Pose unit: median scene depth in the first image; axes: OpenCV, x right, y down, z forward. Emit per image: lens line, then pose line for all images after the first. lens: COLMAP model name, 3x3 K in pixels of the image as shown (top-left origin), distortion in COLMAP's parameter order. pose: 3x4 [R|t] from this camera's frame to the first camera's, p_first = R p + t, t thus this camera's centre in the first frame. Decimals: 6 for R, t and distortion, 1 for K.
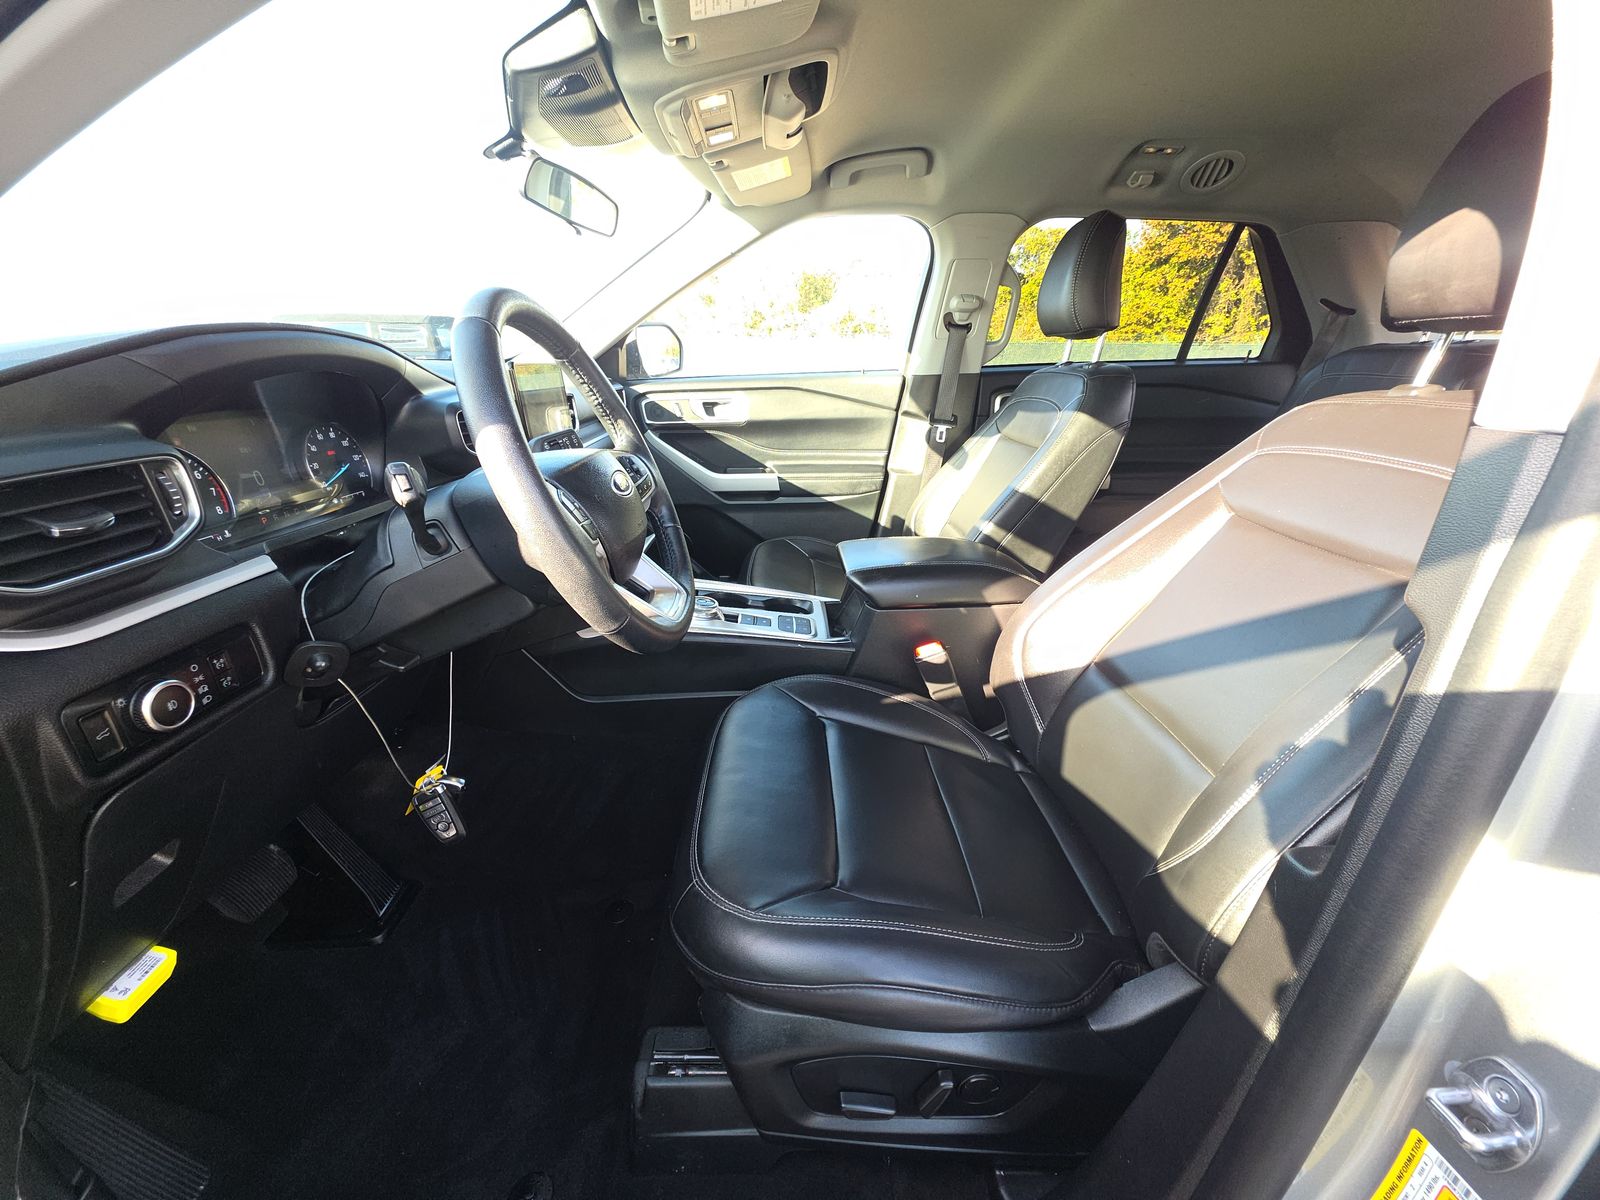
lens RADIAL K [[633.8, 0, 798.5], [0, 633.8, 596.0], [0, 0, 1]] dist [0.023681, -0.013646]
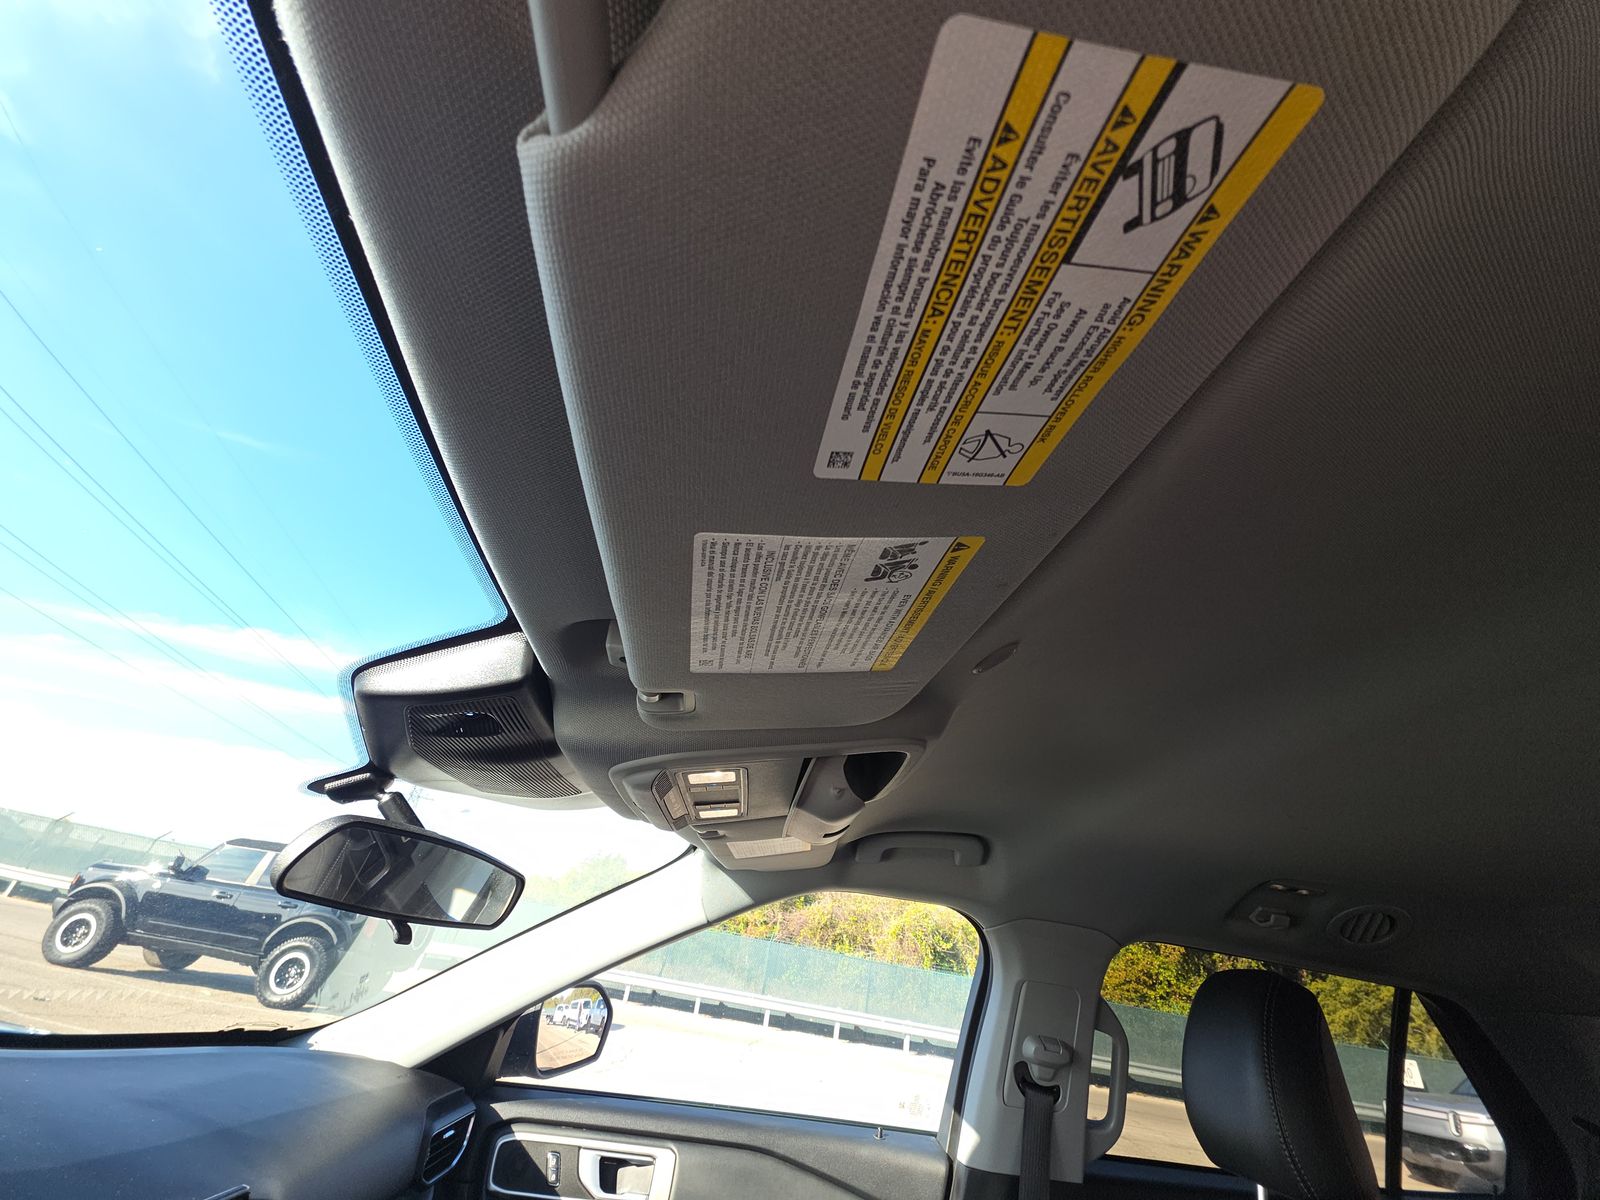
lens RADIAL K [[633.8, 0, 798.5], [0, 633.8, 596.0], [0, 0, 1]] dist [0.023681, -0.013646]
pose [[0.989245, 0.141780, -0.035970, -0.035244], [-0.118830, 0.635580, -0.762836, -0.272270], [-0.085292, 0.758905, 0.645591, 0.300395]]
